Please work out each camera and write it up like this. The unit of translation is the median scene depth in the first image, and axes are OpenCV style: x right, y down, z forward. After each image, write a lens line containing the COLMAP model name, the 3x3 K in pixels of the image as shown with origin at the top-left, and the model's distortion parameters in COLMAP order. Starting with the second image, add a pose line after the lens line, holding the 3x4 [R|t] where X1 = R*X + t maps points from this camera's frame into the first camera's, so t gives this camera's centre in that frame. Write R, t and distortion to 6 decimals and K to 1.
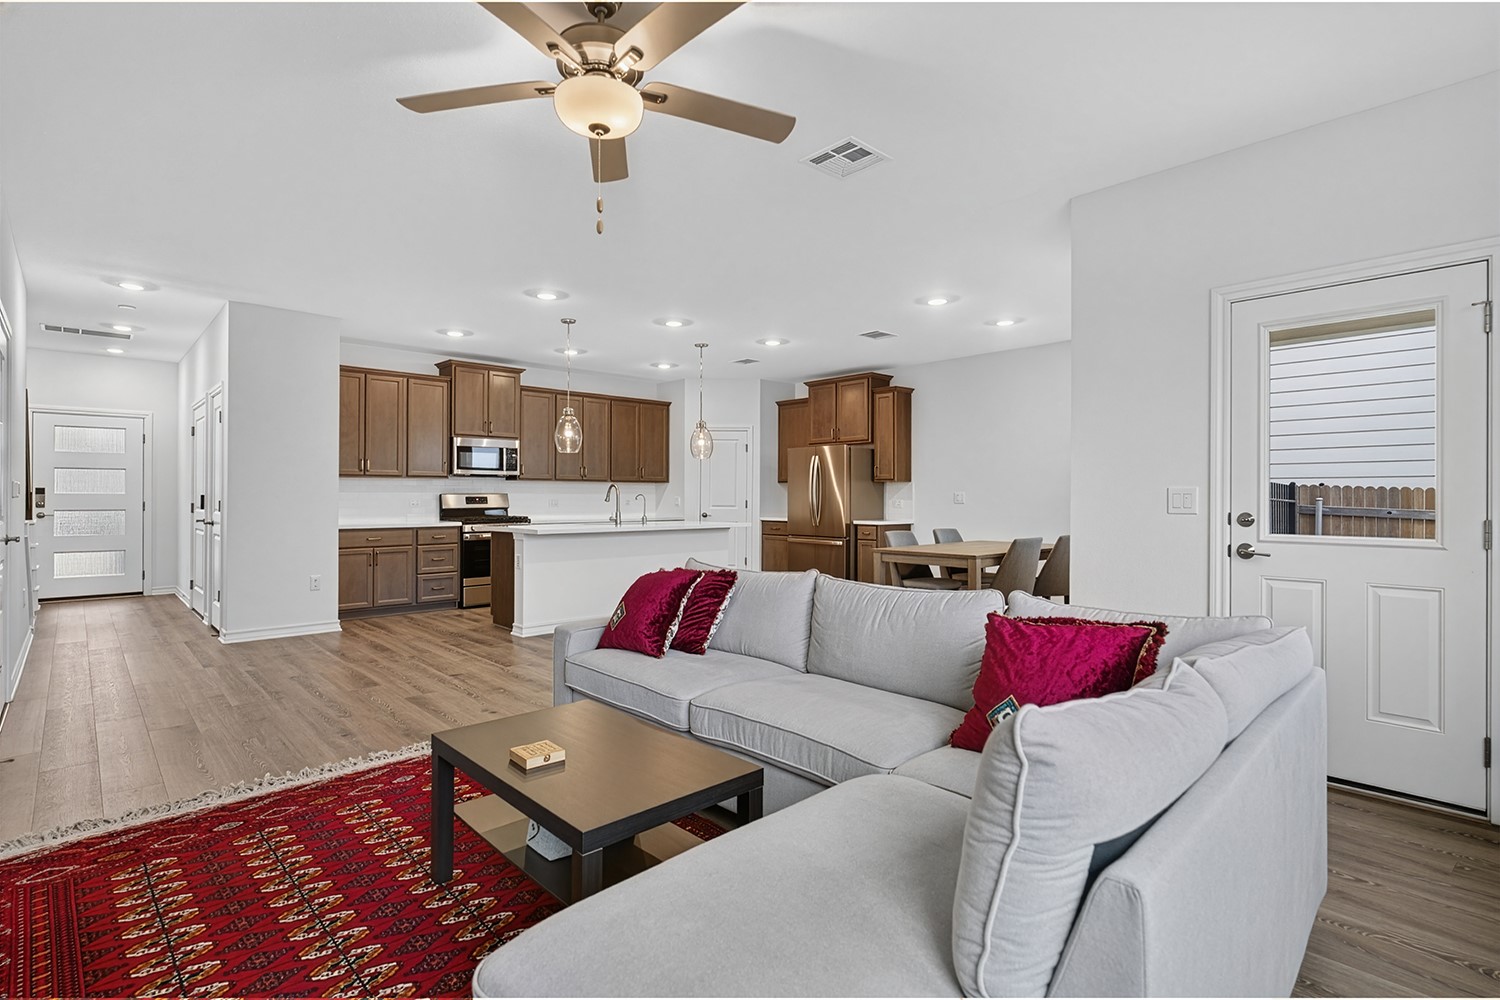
lens RADIAL K [[715.0, 0, 757.1], [0, 715.0, 495.2], [0, 0, 1]] dist [-0.000662, -0.001355]
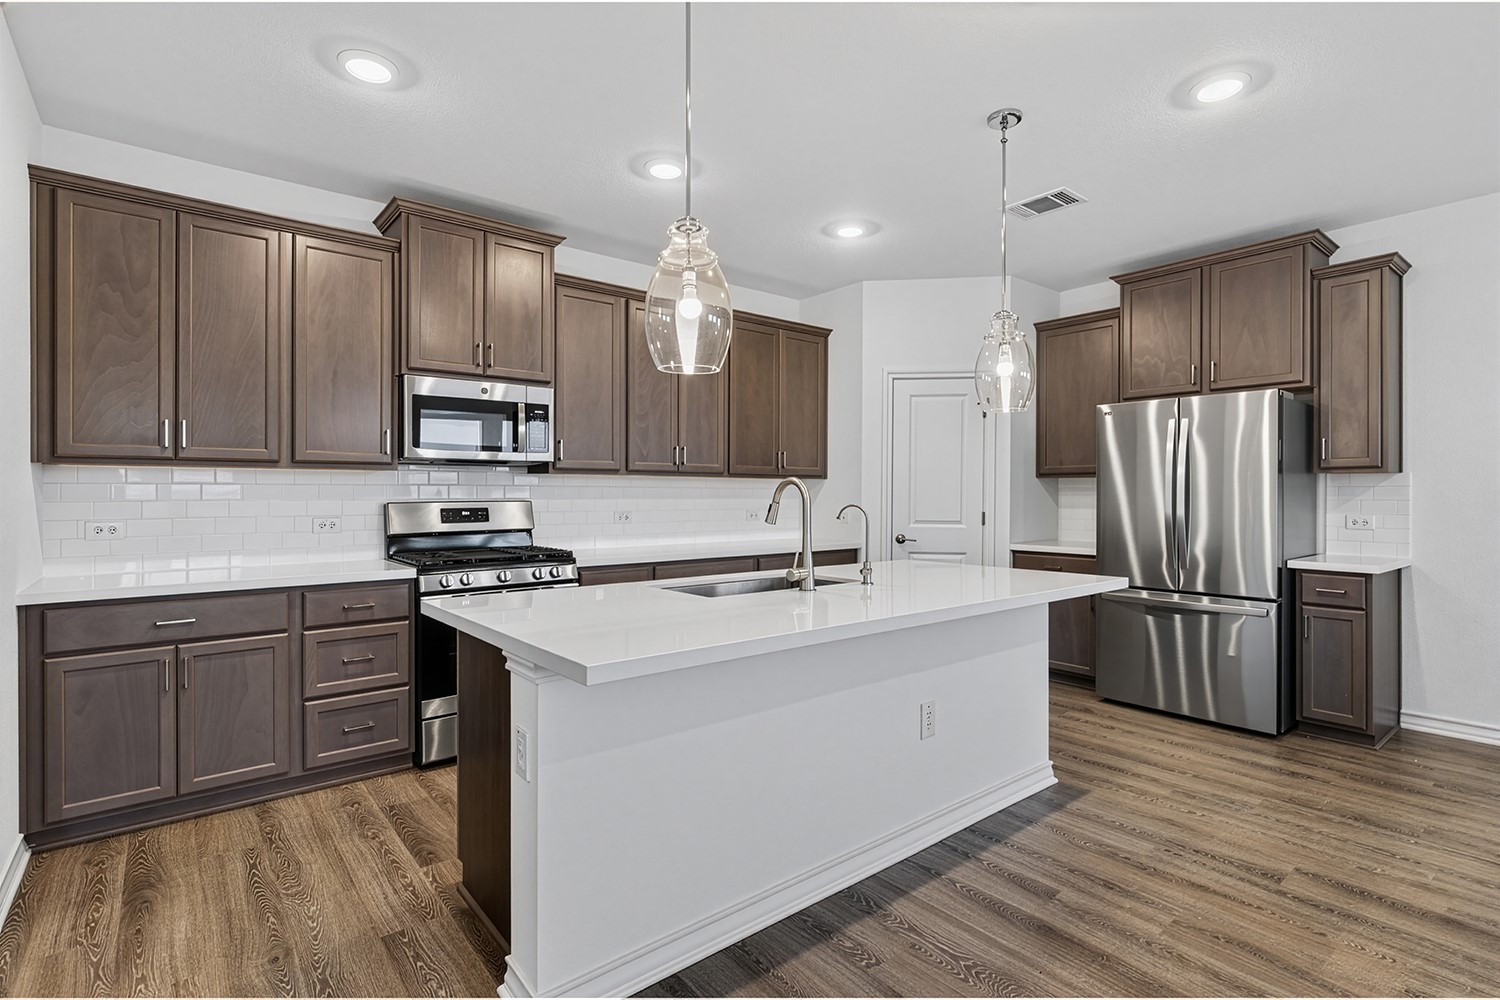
lens RADIAL K [[715.0, 0, 748.7], [0, 715.0, 498.1], [0, 0, 1]] dist [-0.000662, -0.001355]
pose [[0.996143, -0.001214, -0.087732, -0.160296], [0.001808, 0.999976, 0.006690, -0.006832], [0.087721, -0.006823, 0.996122, 0.533014]]
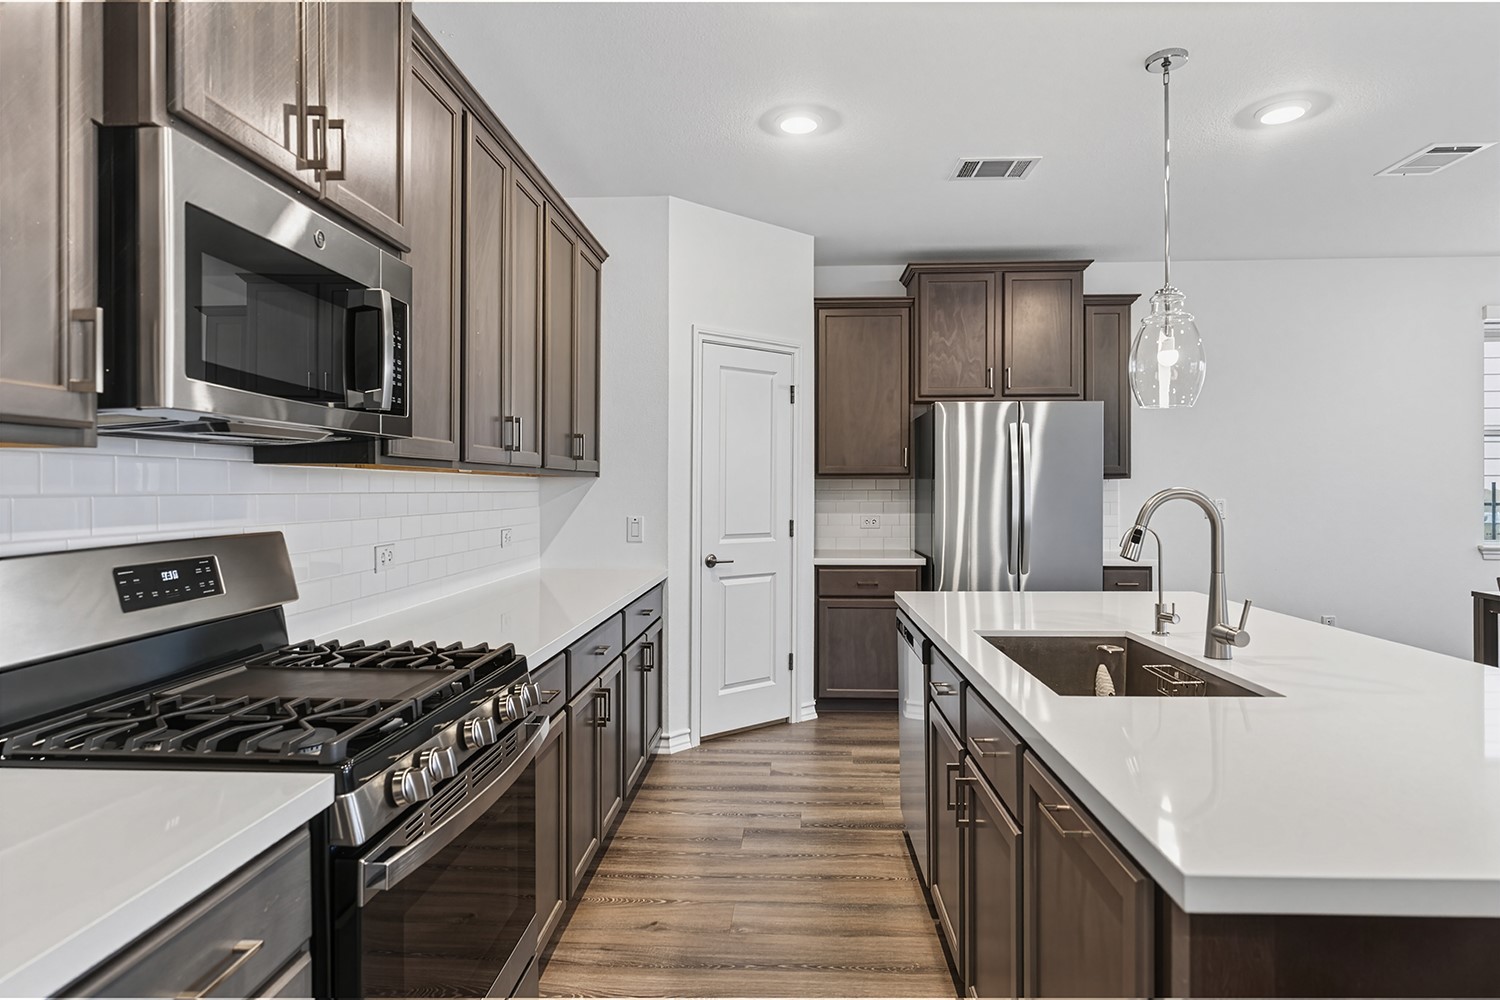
lens RADIAL K [[834.3, 0, 752.5], [0, 834.3, 493.1], [0, 0, 1]] dist [-0.001074, 0.000619]
pose [[0.723754, -0.009063, 0.689998, -0.426267], [0.005635, 0.999958, 0.007223, -0.013879], [-0.690035, -0.001339, 0.723775, 0.756156]]
